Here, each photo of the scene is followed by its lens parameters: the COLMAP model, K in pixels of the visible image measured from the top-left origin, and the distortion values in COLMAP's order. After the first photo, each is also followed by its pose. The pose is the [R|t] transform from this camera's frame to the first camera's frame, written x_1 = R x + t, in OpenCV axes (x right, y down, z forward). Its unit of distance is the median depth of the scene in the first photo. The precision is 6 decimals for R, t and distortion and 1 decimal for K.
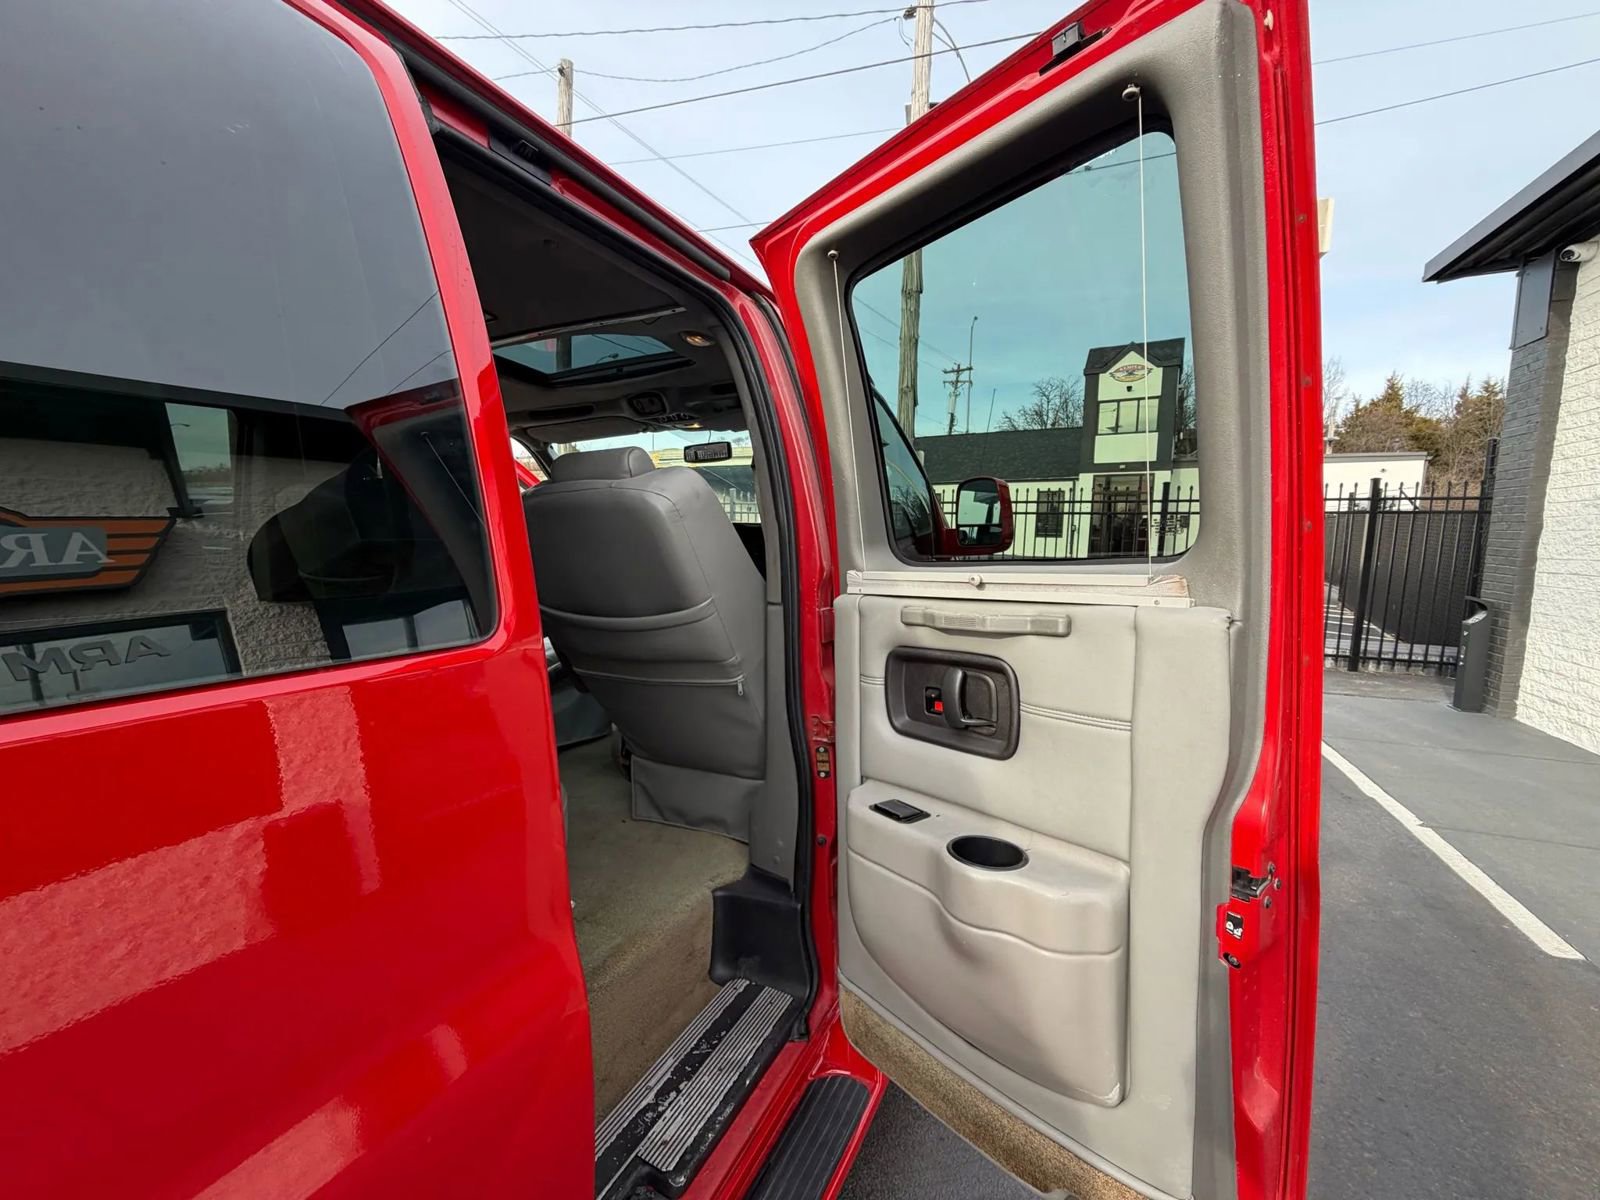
lens RADIAL K [[644.6, 0, 805.6], [0, 644.6, 605.8], [0, 0, 1]] dist [0.000461, 0.000367]
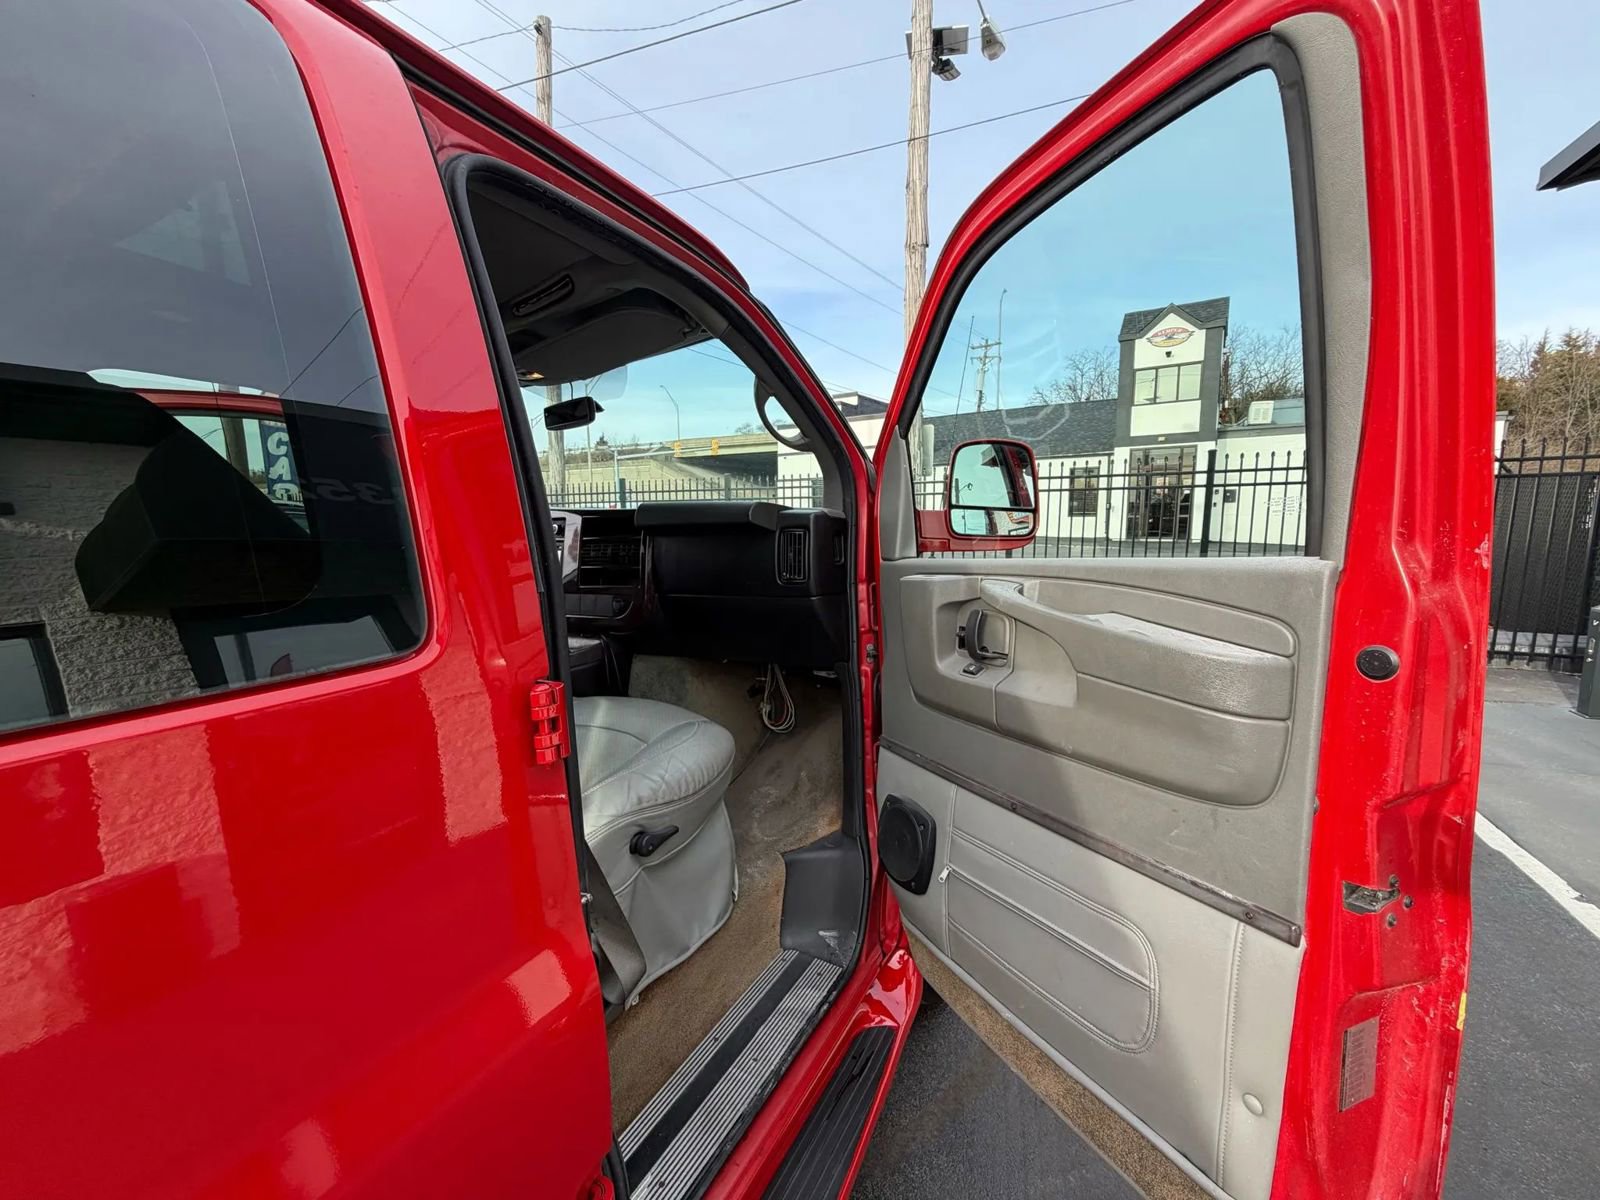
lens RADIAL K [[641.2, 0, 804.0], [0, 641.2, 600.4], [0, 0, 1]] dist [0.002998, -0.000539]
pose [[0.998349, -0.017530, -0.054705, 0.020367], [0.018383, 0.999716, 0.015140, -0.004561], [0.054424, -0.016120, 0.998388, 0.038473]]
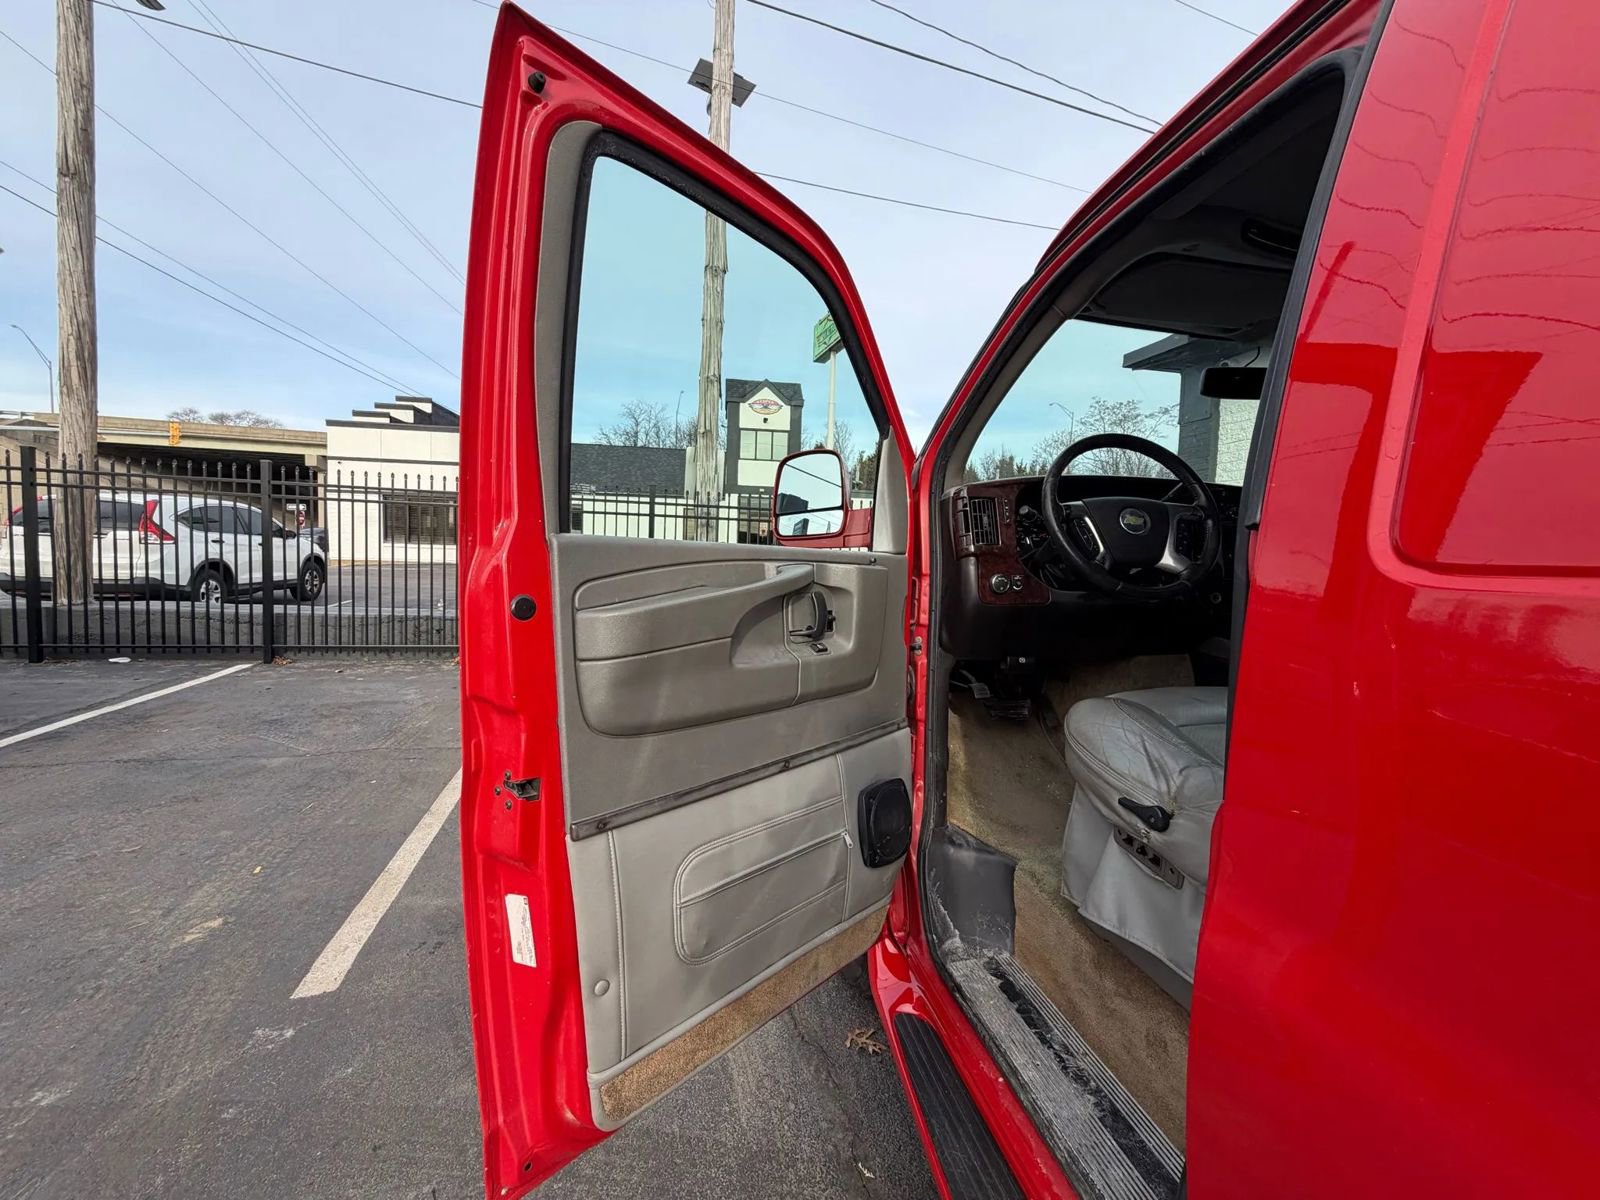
lens RADIAL K [[636.6, 0, 798.0], [0, 636.6, 595.7], [0, 0, 1]] dist [0.000912, 0.000117]
pose [[0.800281, -0.019109, 0.599320, -0.116189], [0.043517, 0.998707, -0.026265, -0.003636], [-0.598044, 0.047100, 0.800078, 0.101453]]
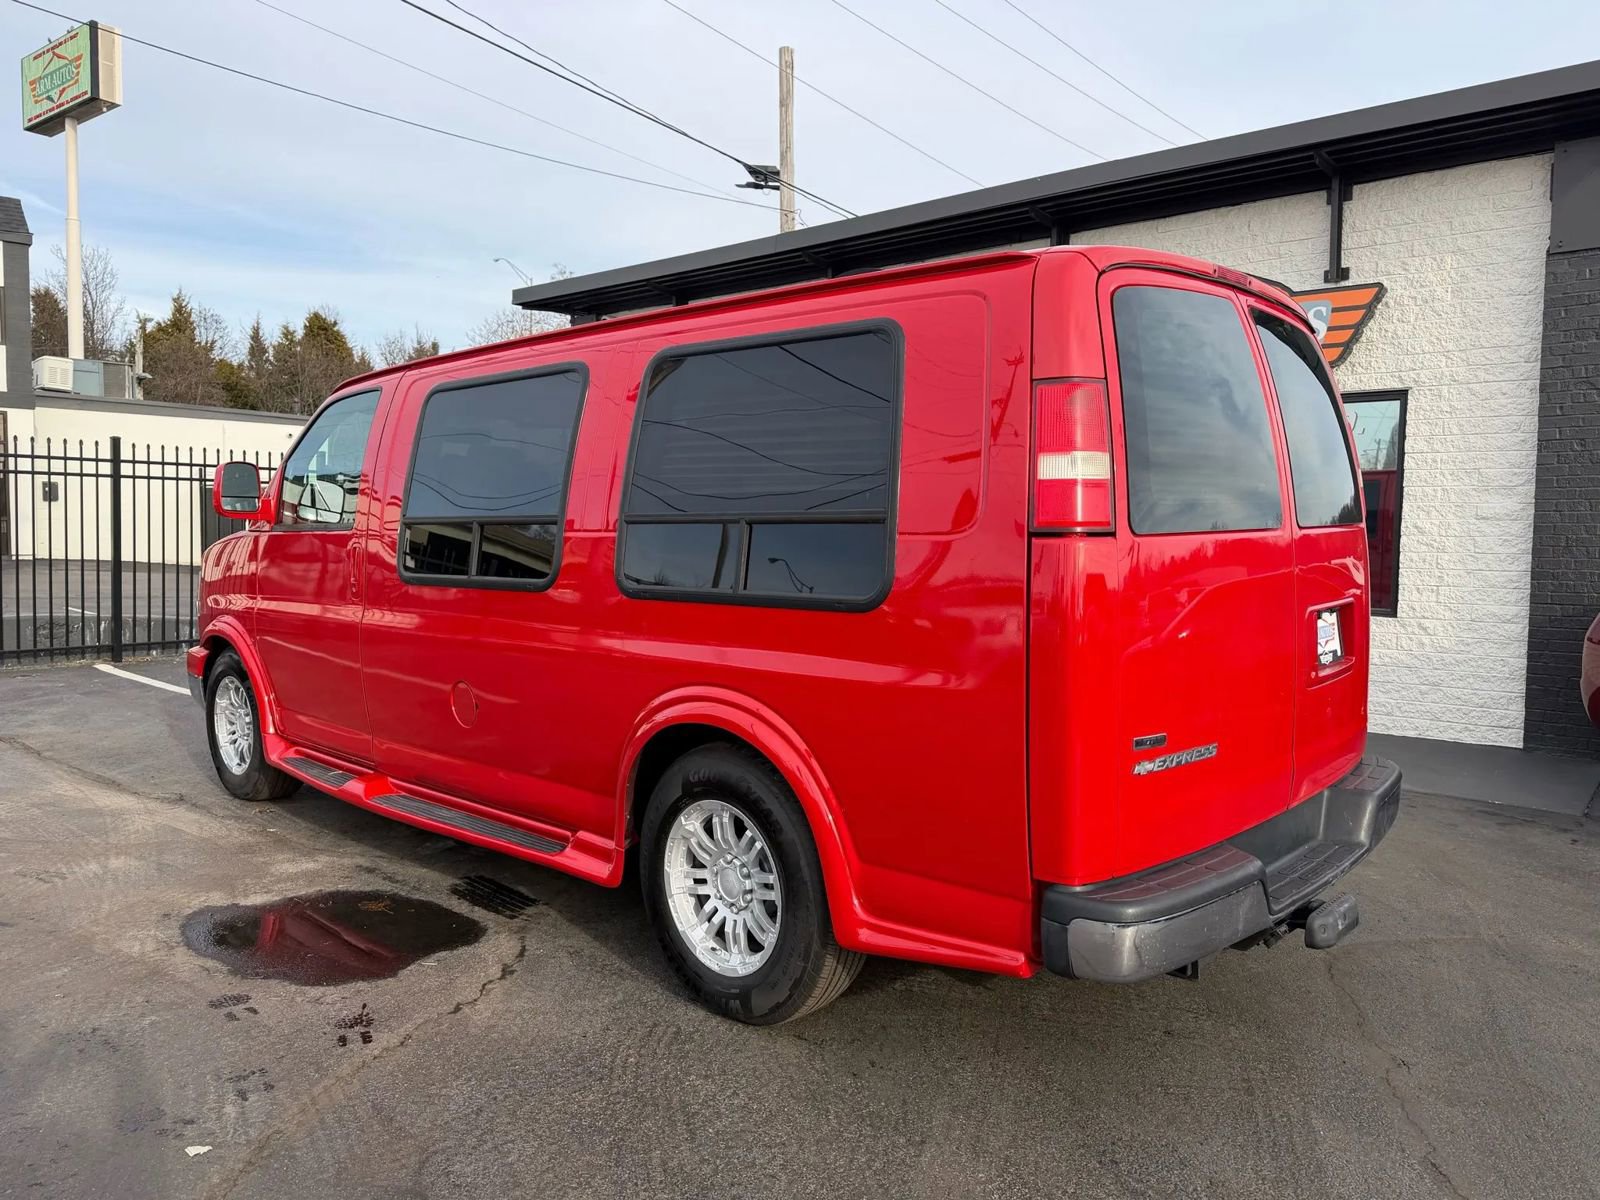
lens RADIAL K [[1129.7, 0, 806.2], [0, 1129.7, 590.8], [0, 0, 1]] dist [0.043292, -0.051550]
pose [[0.299104, -0.054943, 0.952637, -0.268423], [0.097005, 0.994920, 0.026924, 0.009186], [-0.949277, 0.084357, 0.302914, -0.034988]]
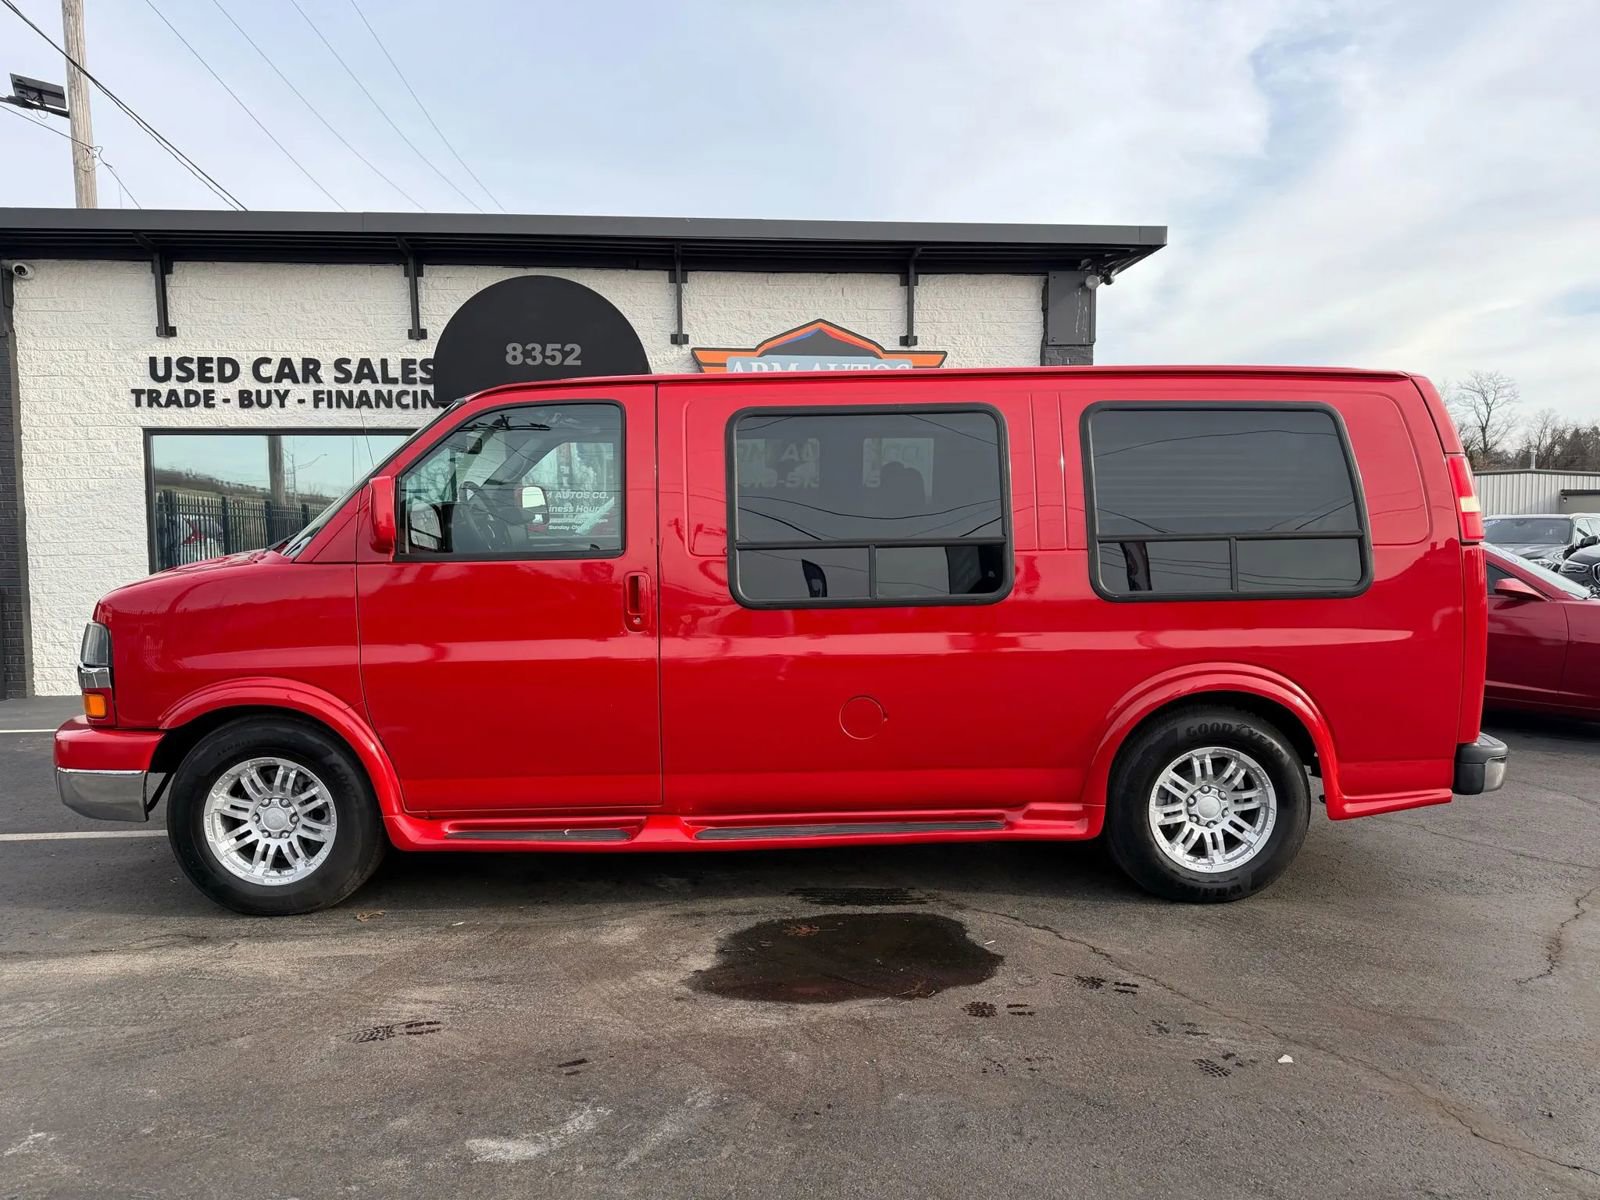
lens RADIAL K [[1129.7, 0, 790.3], [0, 1129.7, 605.8], [0, 0, 1]] dist [0.043292, -0.051550]
pose [[-0.462734, -0.063629, 0.884211, -0.274266], [0.102496, 0.986892, 0.124658, -0.019087], [-0.880552, 0.148312, -0.450146, 0.184861]]
